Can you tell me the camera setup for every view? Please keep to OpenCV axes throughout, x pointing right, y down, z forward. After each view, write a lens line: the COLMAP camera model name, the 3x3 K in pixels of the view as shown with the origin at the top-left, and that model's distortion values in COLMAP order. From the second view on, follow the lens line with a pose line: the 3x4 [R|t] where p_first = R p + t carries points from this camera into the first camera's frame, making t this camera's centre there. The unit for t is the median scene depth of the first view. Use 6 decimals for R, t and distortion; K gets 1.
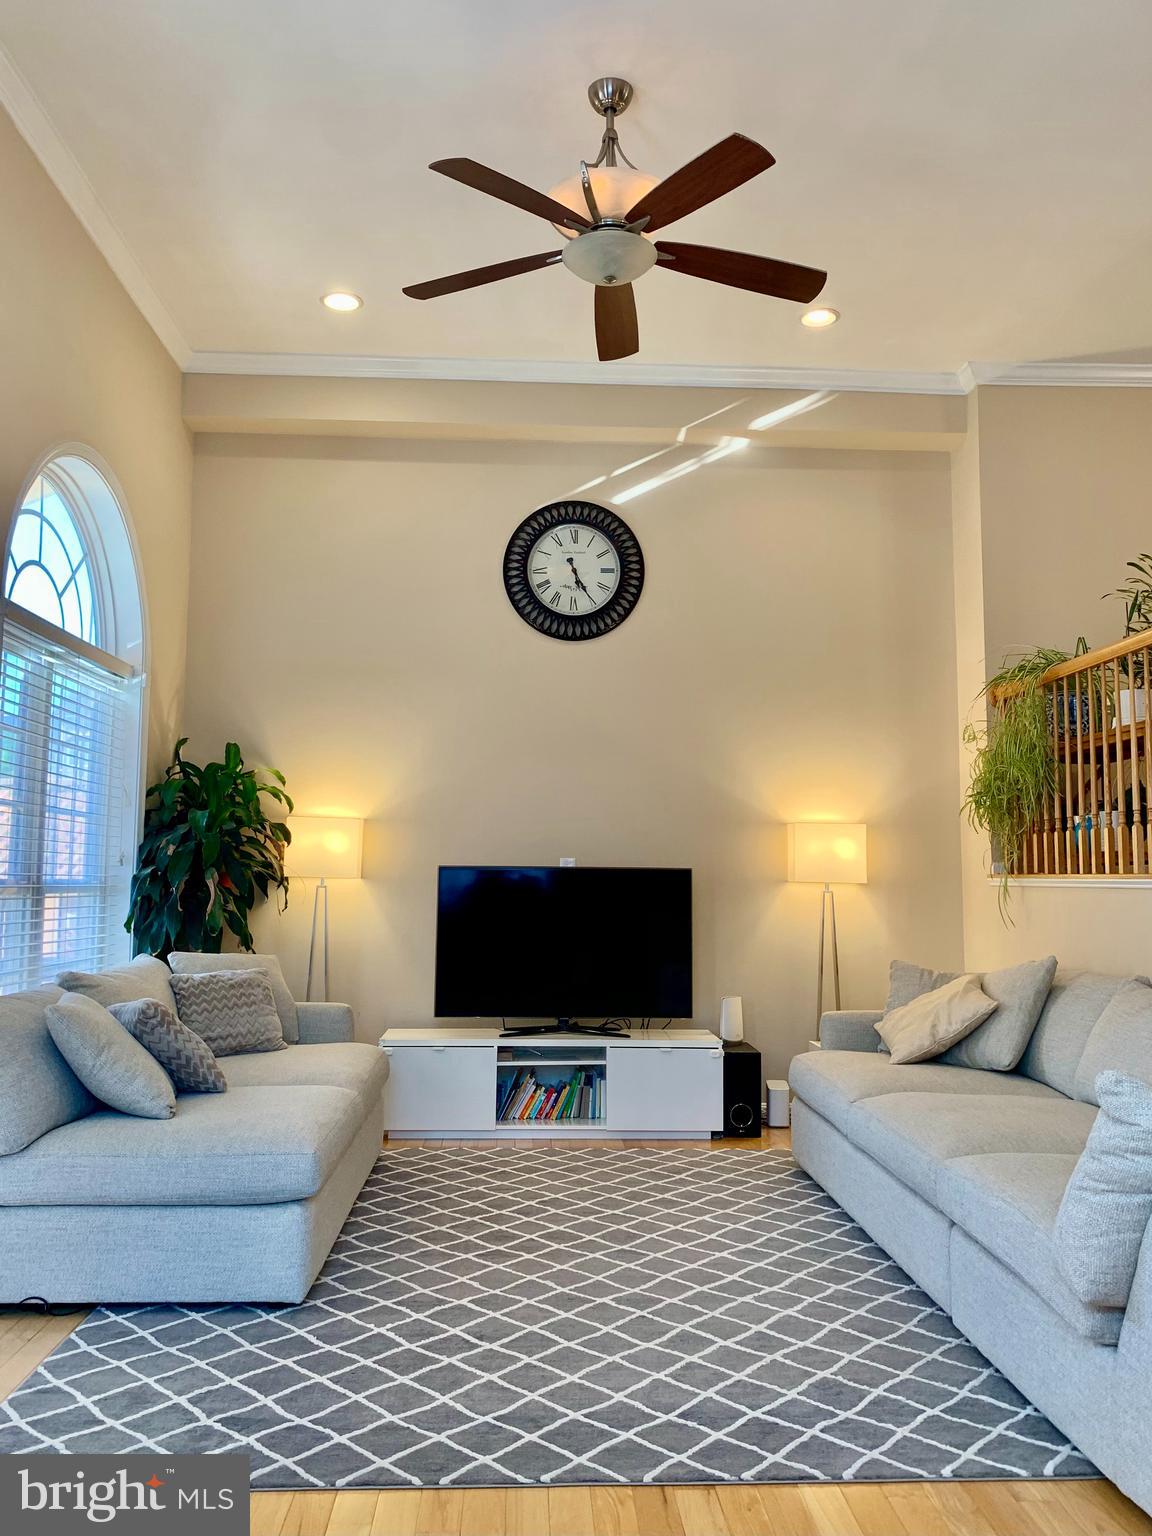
lens RADIAL K [[1235.3, 0, 580.0], [0, 1235.3, 766.7], [0, 0, 1]] dist [0.072179, -0.025807]
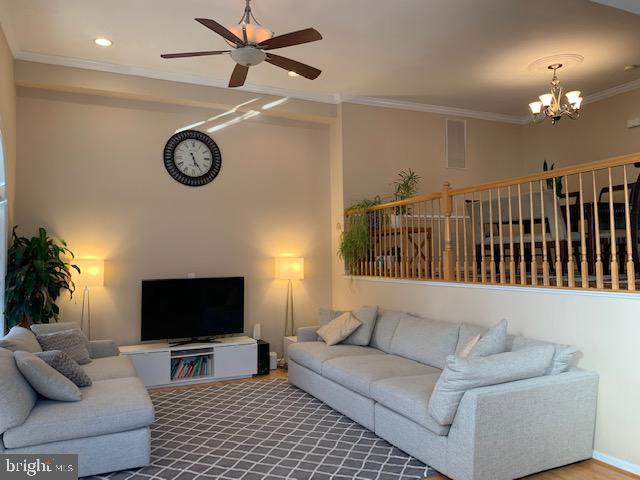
lens RADIAL K [[490.5, 0, 320.1], [0, 490.5, 241.9], [0, 0, 1]] dist [0.054467, -0.039006]
pose [[0.928192, -0.005106, 0.372068, -0.155202], [-0.014148, 0.998699, 0.049001, -0.047702], [-0.371833, -0.050746, 0.926911, -0.028160]]
